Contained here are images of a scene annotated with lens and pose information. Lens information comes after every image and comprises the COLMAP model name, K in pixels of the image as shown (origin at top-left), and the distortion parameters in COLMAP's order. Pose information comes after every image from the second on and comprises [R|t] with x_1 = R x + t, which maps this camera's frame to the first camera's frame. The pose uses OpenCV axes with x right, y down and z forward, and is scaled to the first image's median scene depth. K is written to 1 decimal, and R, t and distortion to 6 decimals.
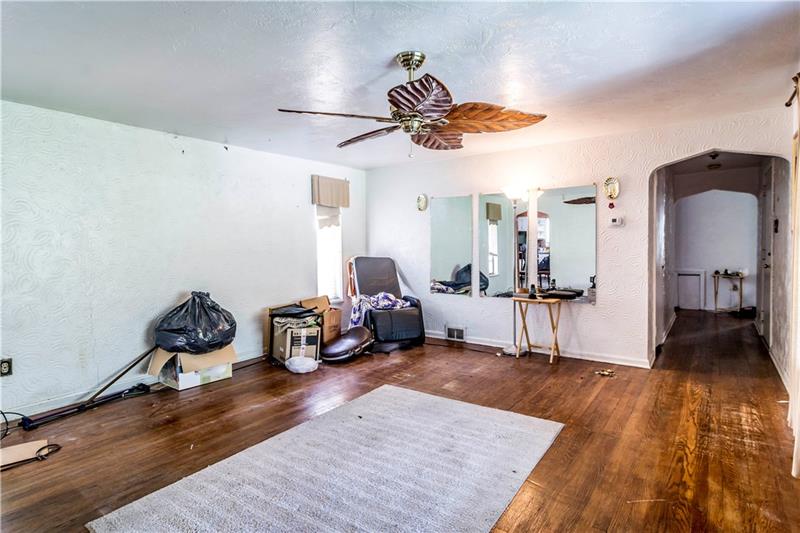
lens RADIAL K [[423.4, 0, 399.4], [0, 423.4, 257.0], [0, 0, 1]] dist [-0.002212, -0.000545]
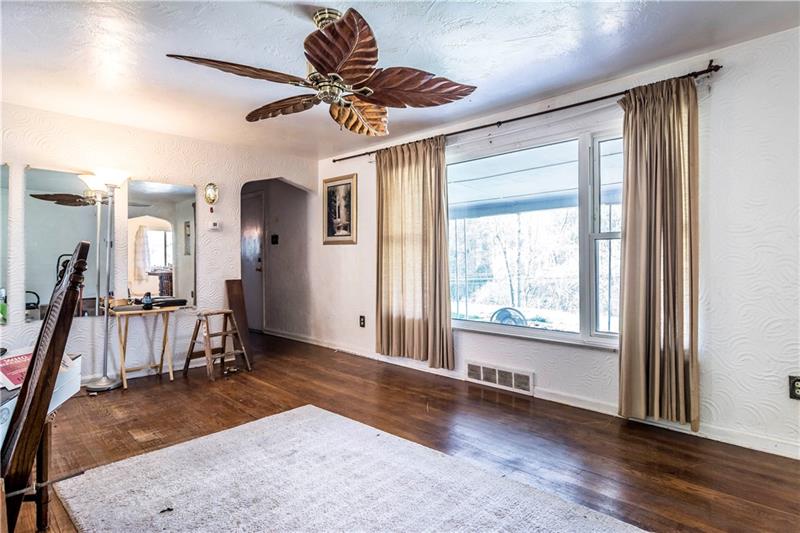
lens RADIAL K [[423.4, 0, 399.4], [0, 423.4, 257.0], [0, 0, 1]] dist [-0.002212, -0.000545]
pose [[0.148163, 0.016127, 0.988831, -0.523703], [0.029837, 0.999339, -0.020769, 0.032699], [-0.988513, 0.032580, 0.147584, 0.465042]]
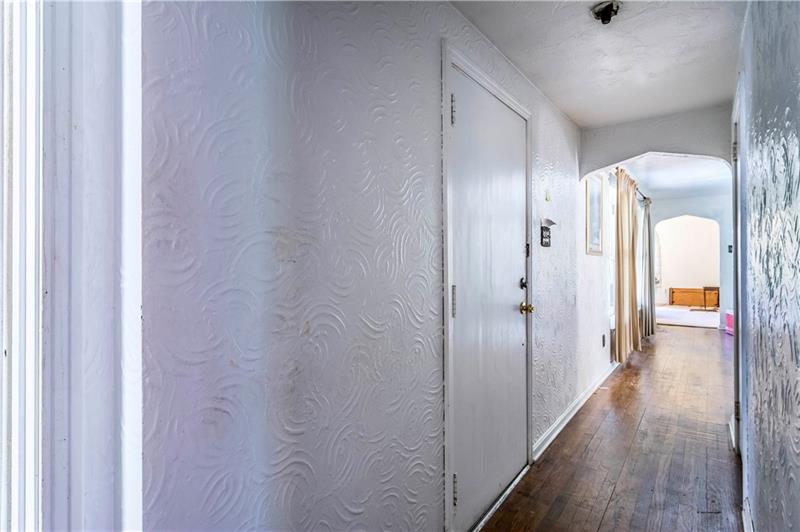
lens RADIAL K [[423.4, 0, 399.4], [0, 423.4, 256.5], [0, 0, 1]] dist [-0.002212, -0.000545]
pose [[-0.999884, 0.011840, -0.009611, 1.365078], [0.011626, 0.999689, 0.022067, -0.069913], [0.009869, 0.021952, -0.999710, 1.982211]]
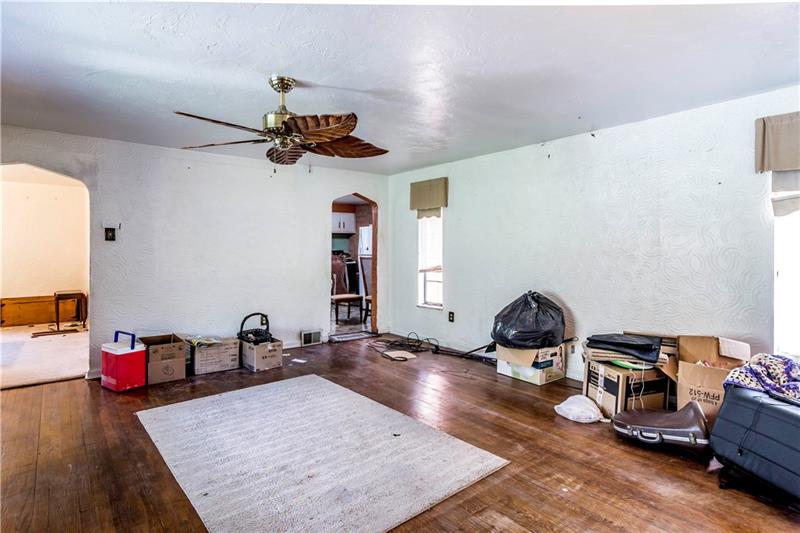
lens RADIAL K [[436.9, 0, 399.0], [0, 436.9, 242.9], [0, 0, 1]] dist [-0.002449, -0.000507]
pose [[-0.259324, 0.011030, -0.965727, 0.678728], [-0.018538, 0.999694, 0.016396, -0.050779], [0.965612, 0.022154, -0.259040, 1.015167]]
